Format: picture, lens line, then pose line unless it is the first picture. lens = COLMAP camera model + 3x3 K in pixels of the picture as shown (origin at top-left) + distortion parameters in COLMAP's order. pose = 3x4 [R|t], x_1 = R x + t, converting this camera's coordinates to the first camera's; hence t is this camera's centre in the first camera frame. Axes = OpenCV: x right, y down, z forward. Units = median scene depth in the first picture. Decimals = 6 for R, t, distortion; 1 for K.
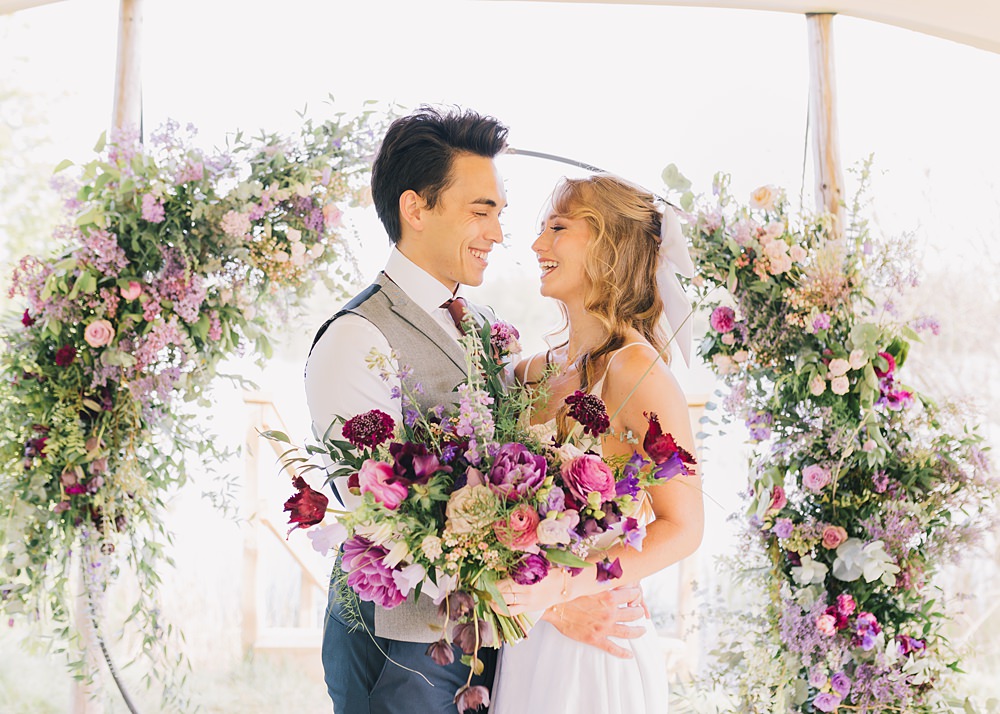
lens RADIAL K [[1060.4, 0, 490.2], [0, 1060.4, 356.3], [0, 0, 1]] dist [0.000043, 0.000000]
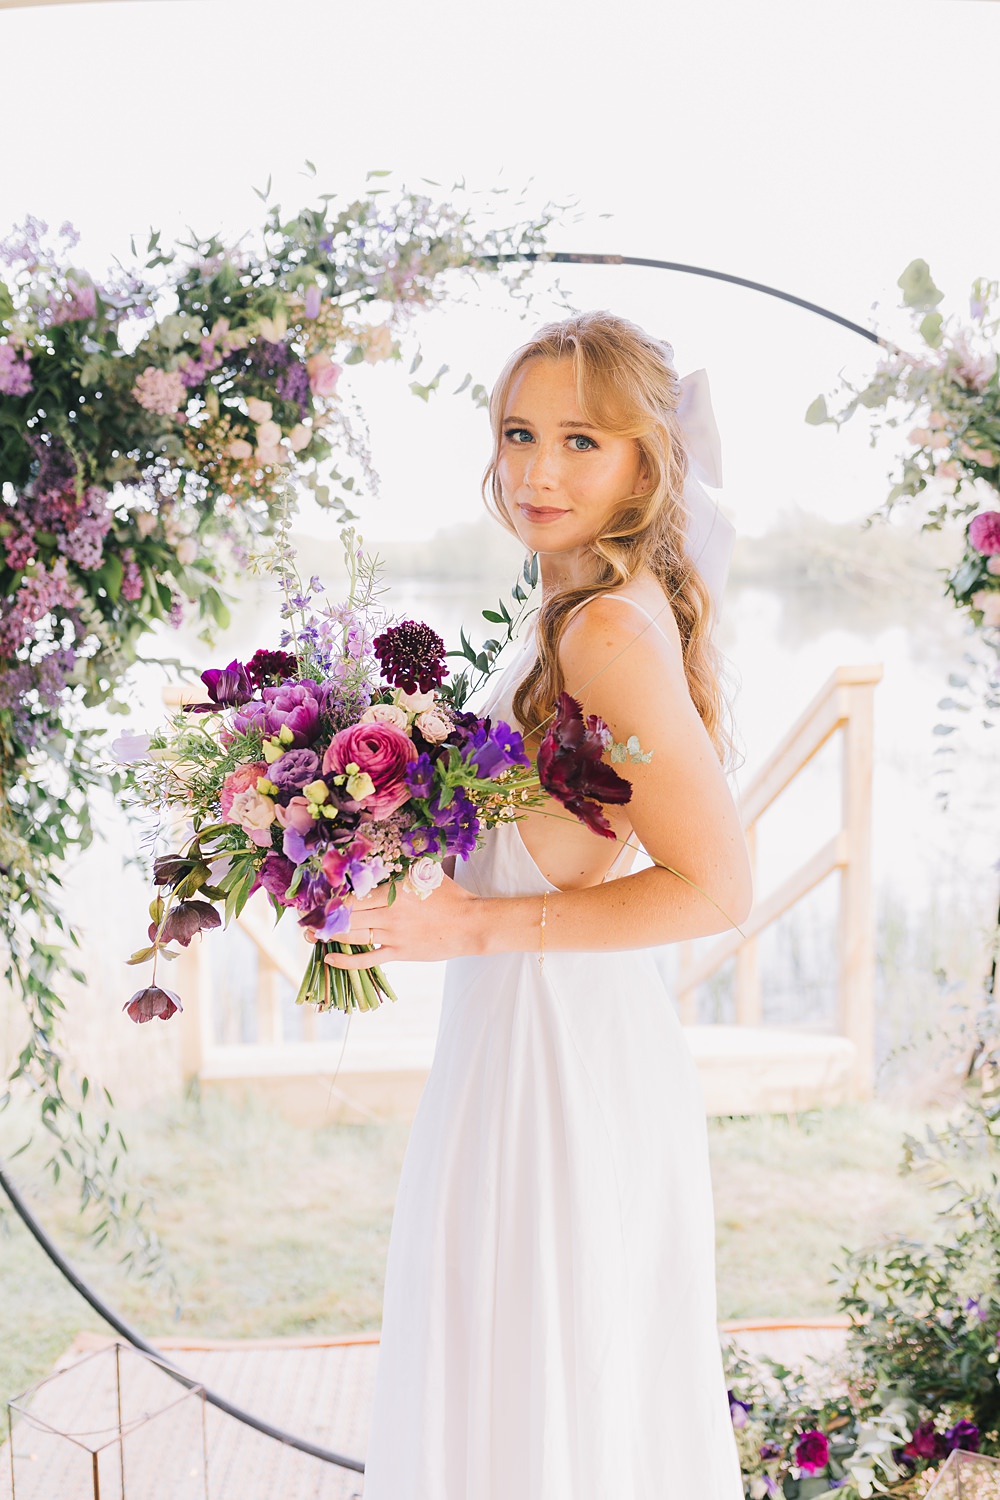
lens RADIAL K [[1474.7, 0, 507.7], [0, 1474.7, 748.4], [0, 0, 1]] dist [-0.009077, 0.000000]
pose [[0.999058, -0.040434, 0.015761, -0.069741], [0.039083, 0.996173, 0.078183, 0.011034], [-0.018862, -0.077494, 0.996814, 0.183917]]
